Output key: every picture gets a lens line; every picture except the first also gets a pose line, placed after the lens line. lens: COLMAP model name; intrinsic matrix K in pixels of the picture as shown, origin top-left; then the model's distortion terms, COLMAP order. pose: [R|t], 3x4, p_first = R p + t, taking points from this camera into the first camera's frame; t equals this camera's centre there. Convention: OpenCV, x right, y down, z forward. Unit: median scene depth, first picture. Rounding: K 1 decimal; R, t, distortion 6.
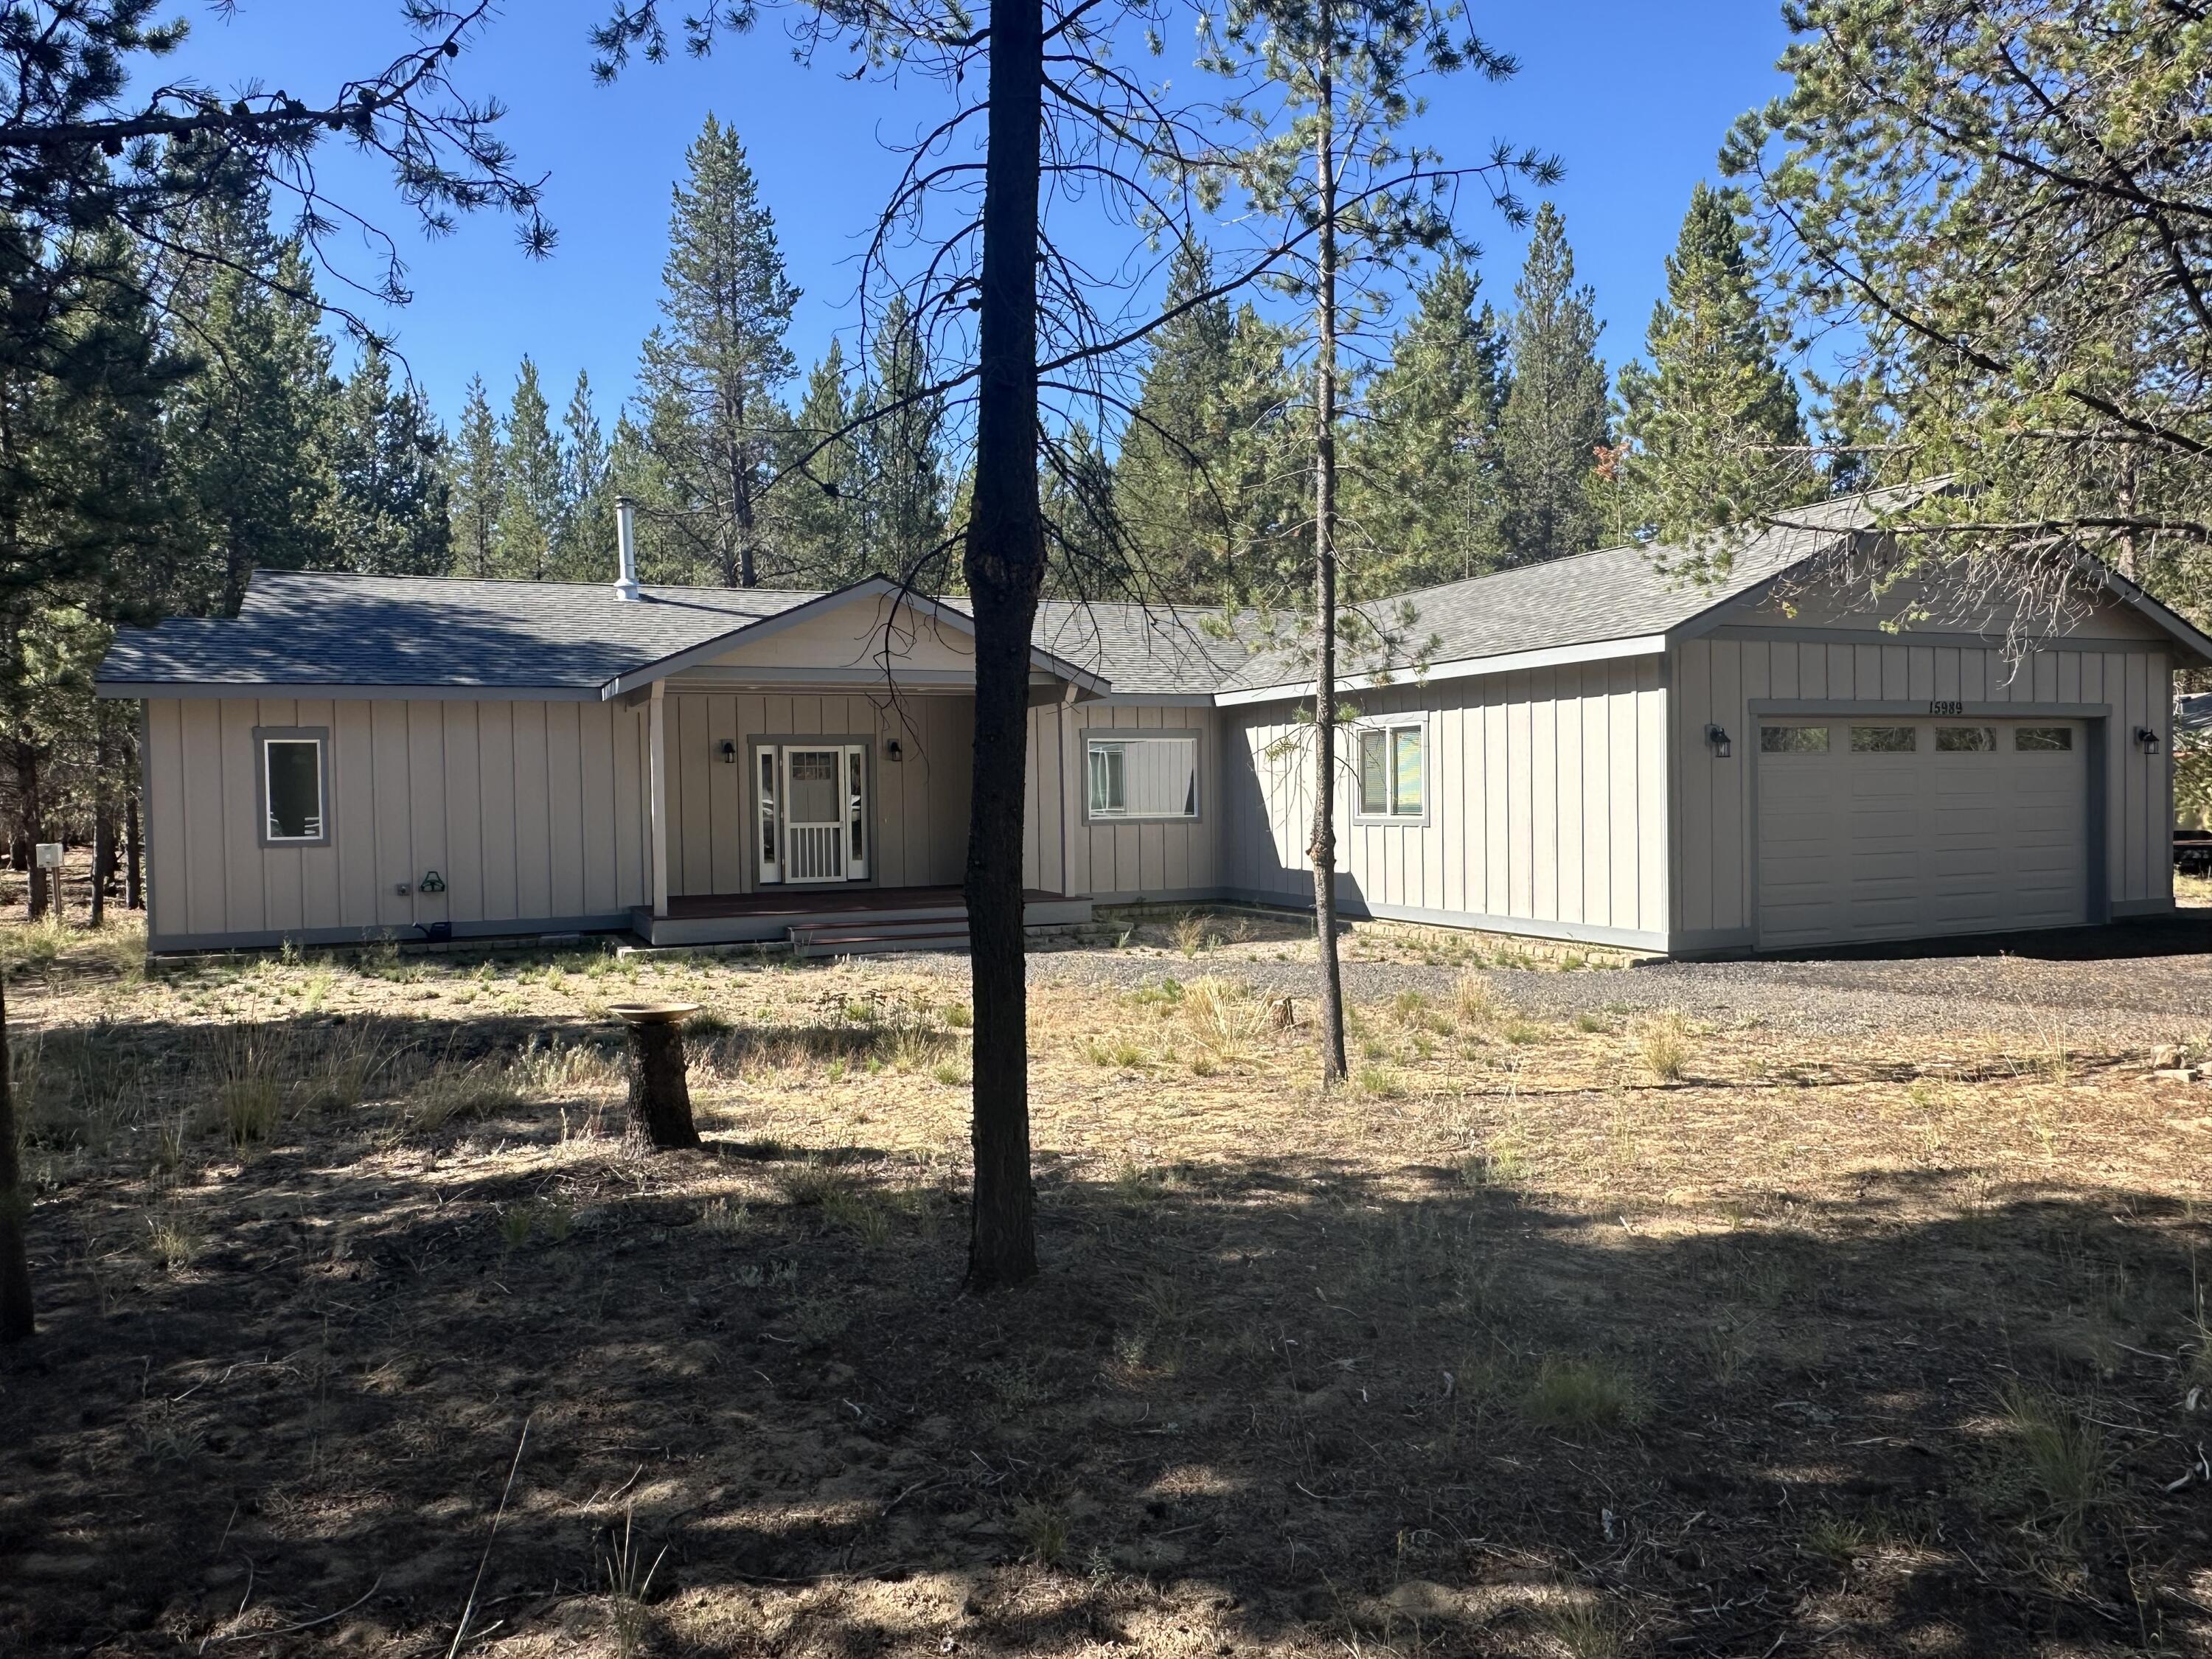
lens RADIAL K [[1551.3, 0, 1101.6], [0, 1551.3, 830.6], [0, 0, 1]] dist [-0.007825, 0.001509]
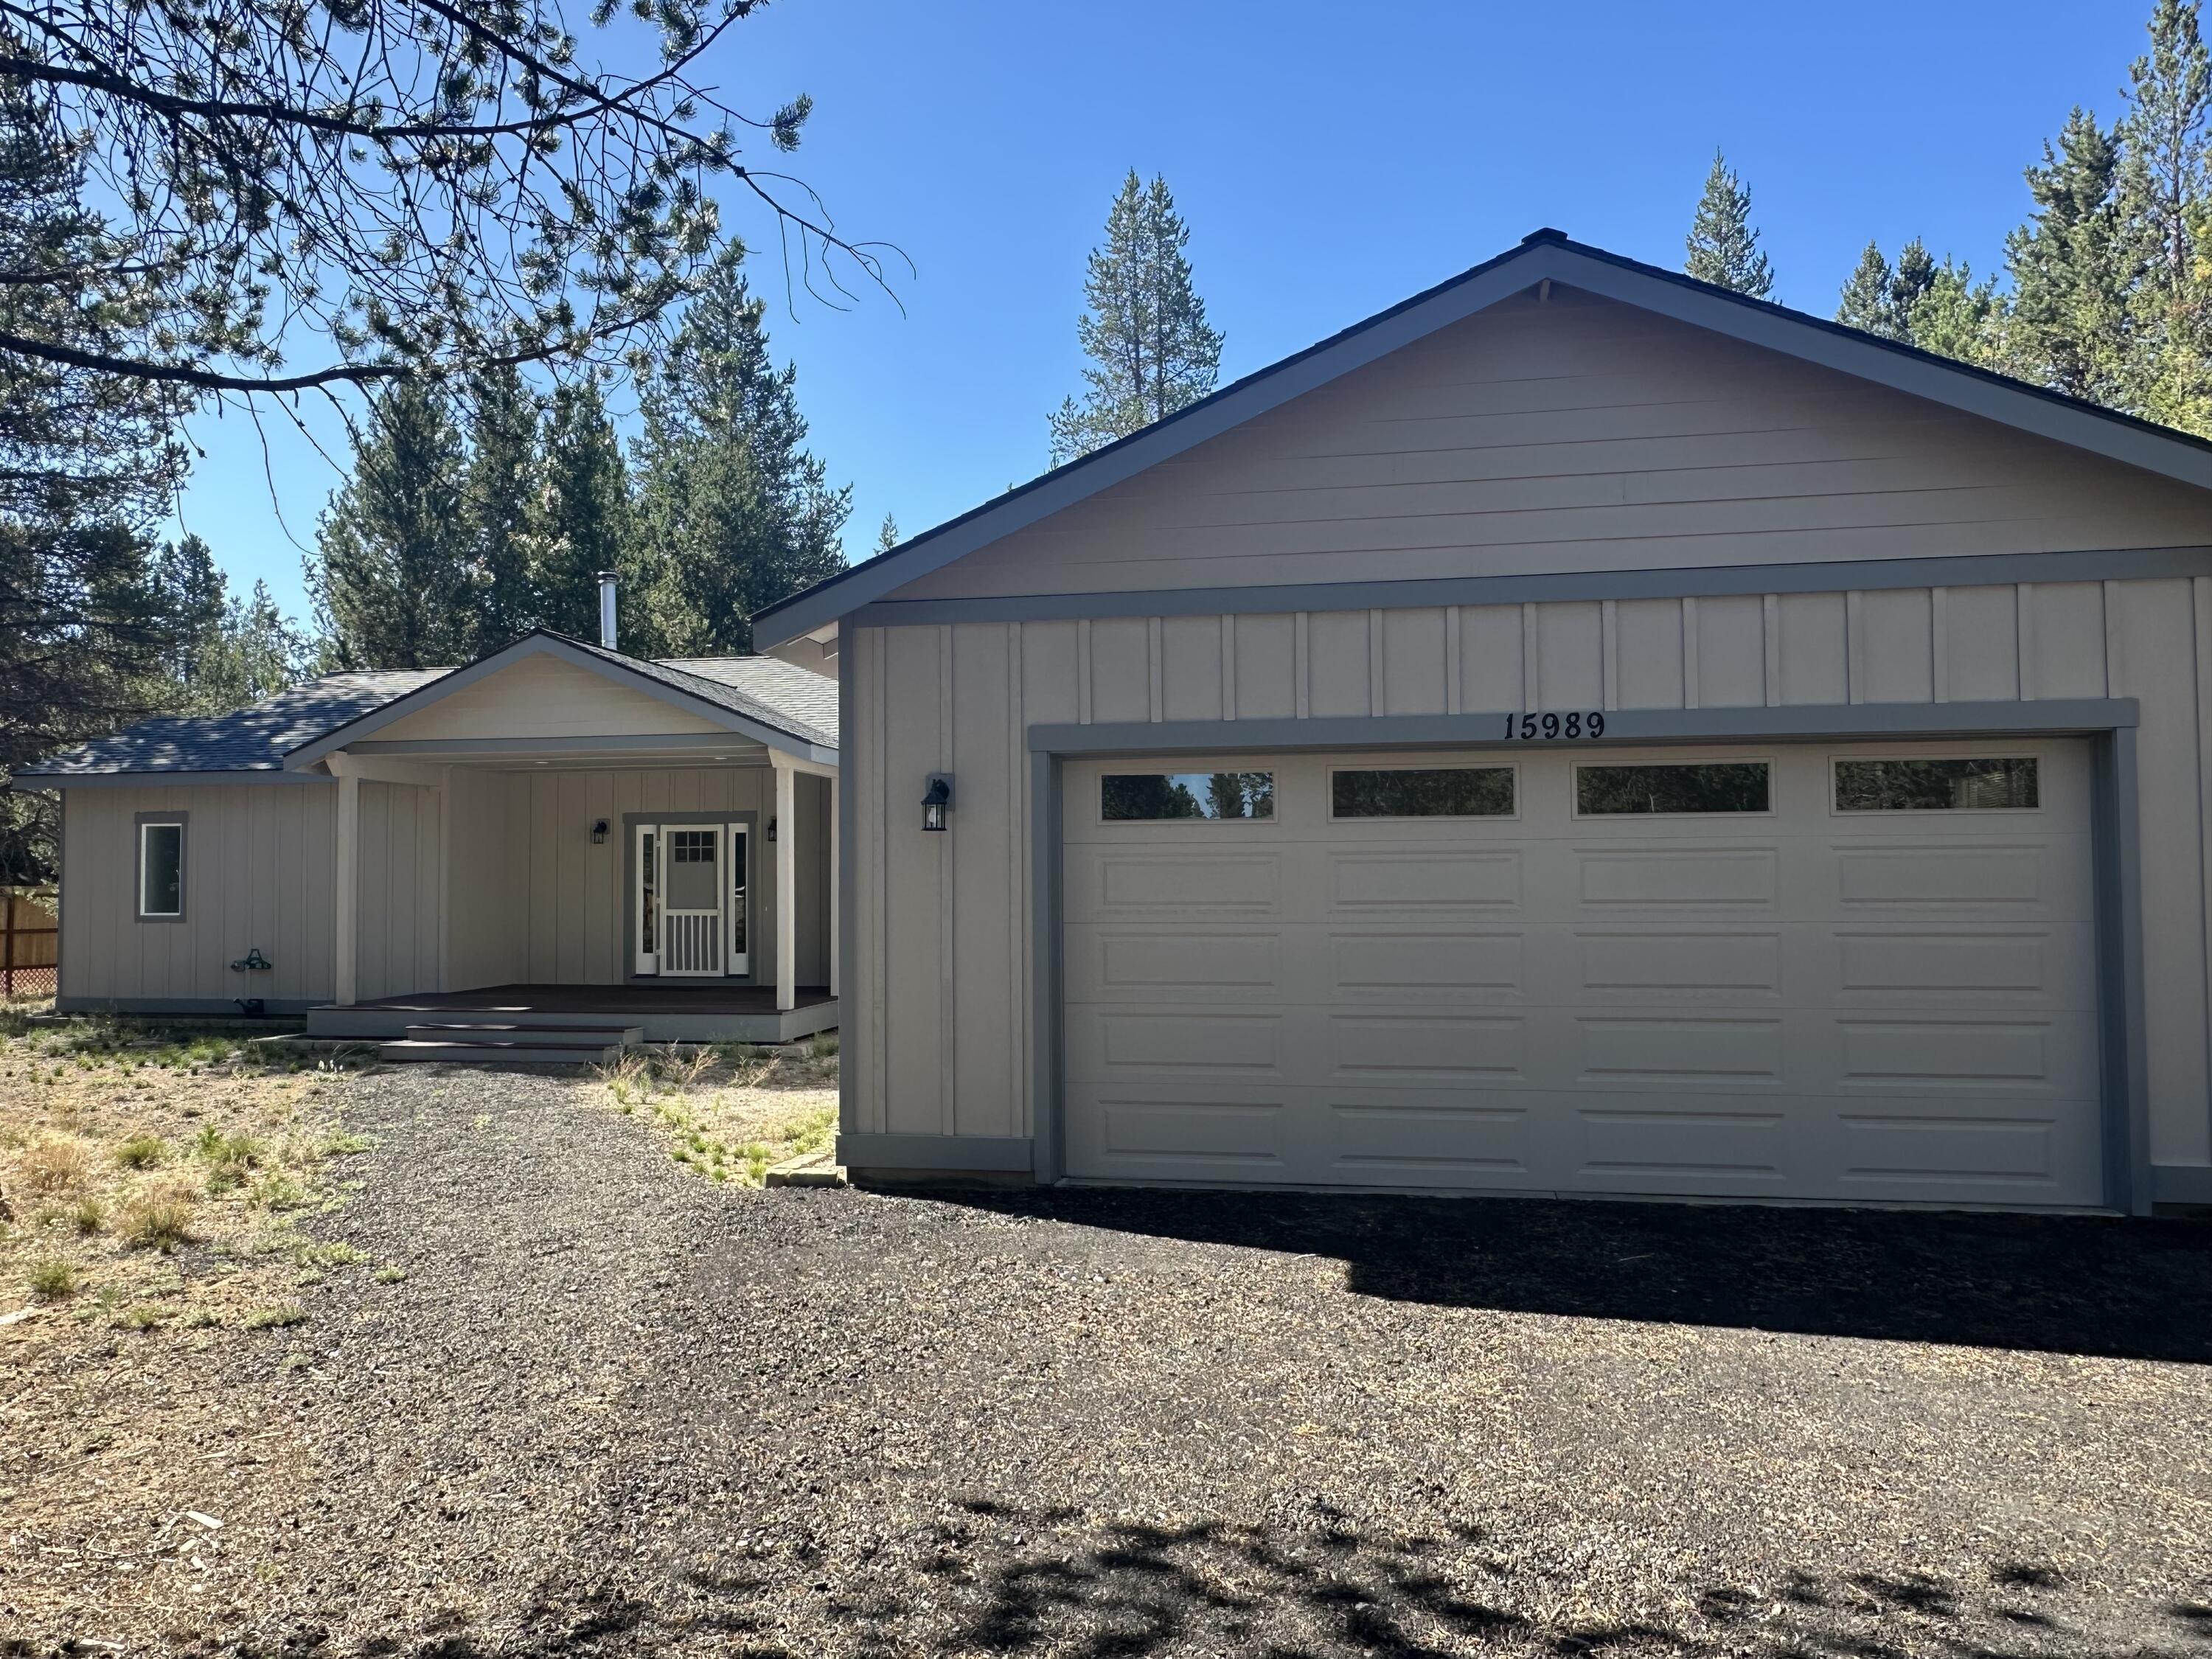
lens RADIAL K [[1551.3, 0, 1101.6], [0, 1551.3, 830.6], [0, 0, 1]] dist [-0.007825, 0.001509]
pose [[0.812959, -0.007191, -0.582277, 0.547461], [-0.021885, 0.998840, -0.042891, -0.018131], [0.581910, 0.047612, 0.811858, 0.417556]]
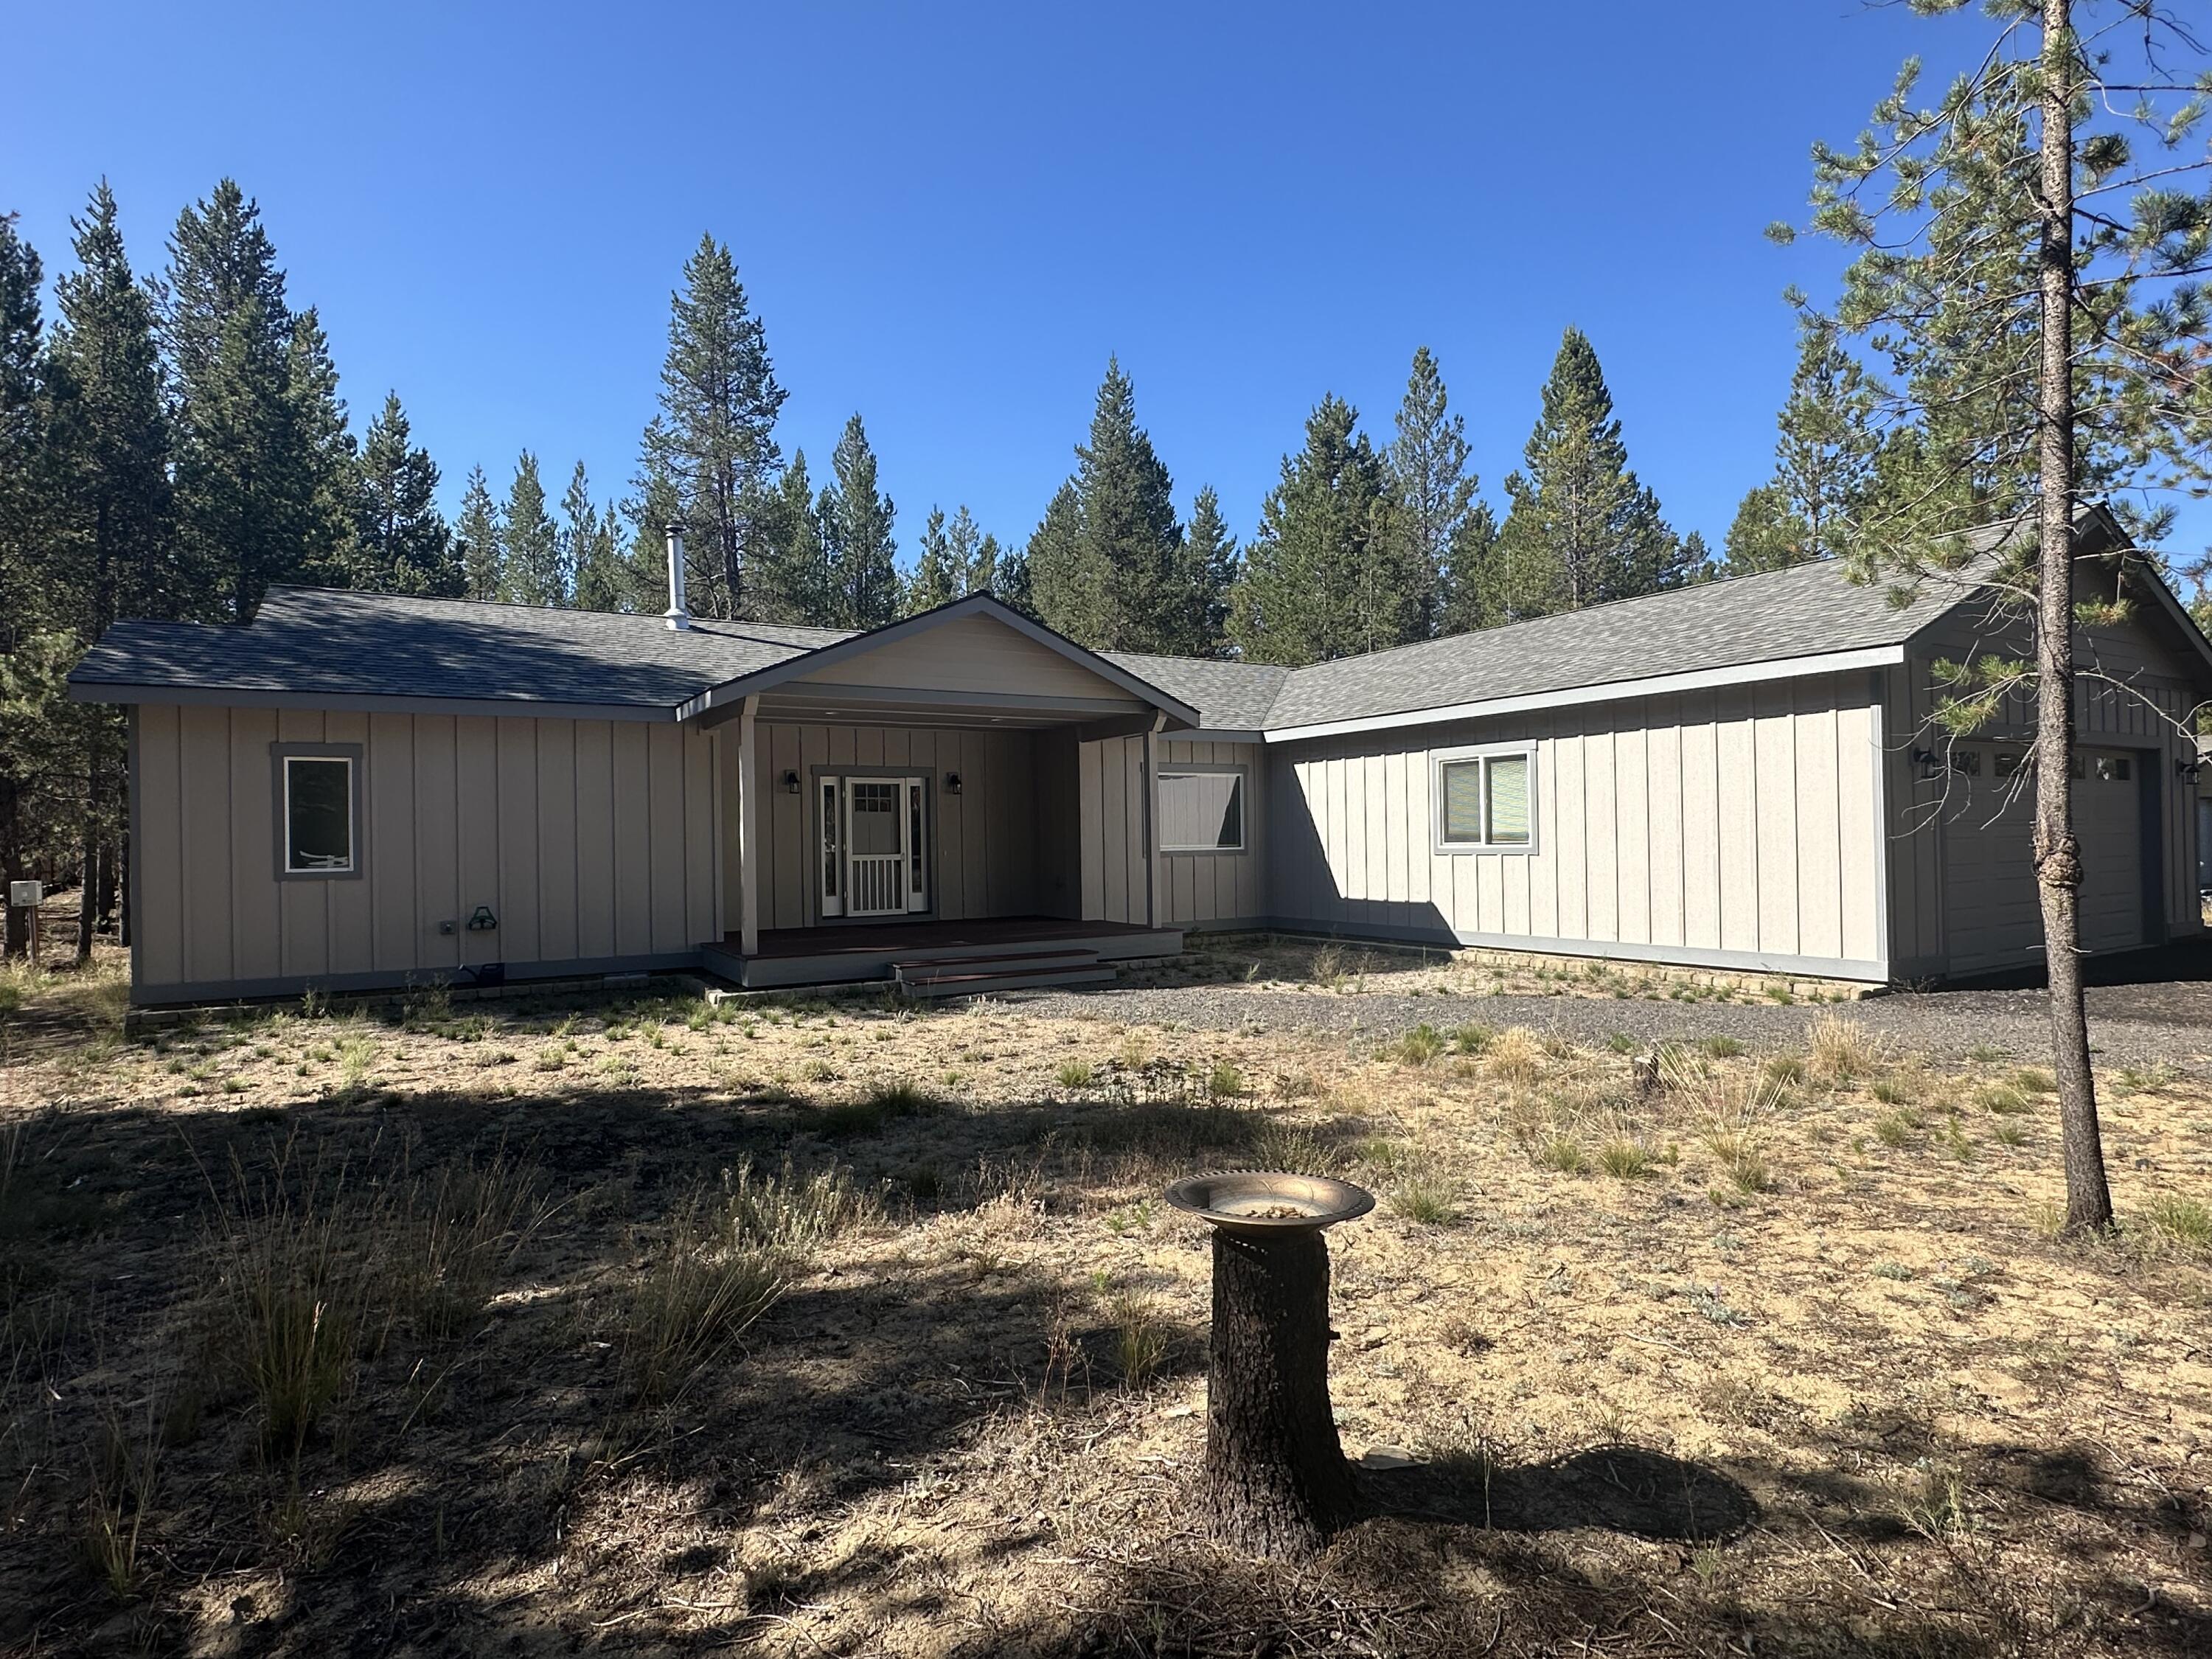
lens RADIAL K [[1188.1, 0, 1111.5], [0, 1188.1, 834.2], [0, 0, 1]] dist [-0.014015, 0.010337]
pose [[0.991837, 0.000396, 0.127508, -0.136609], [0.003633, 0.999501, -0.031365, 0.006136], [-0.127457, 0.031573, 0.991342, 0.235445]]
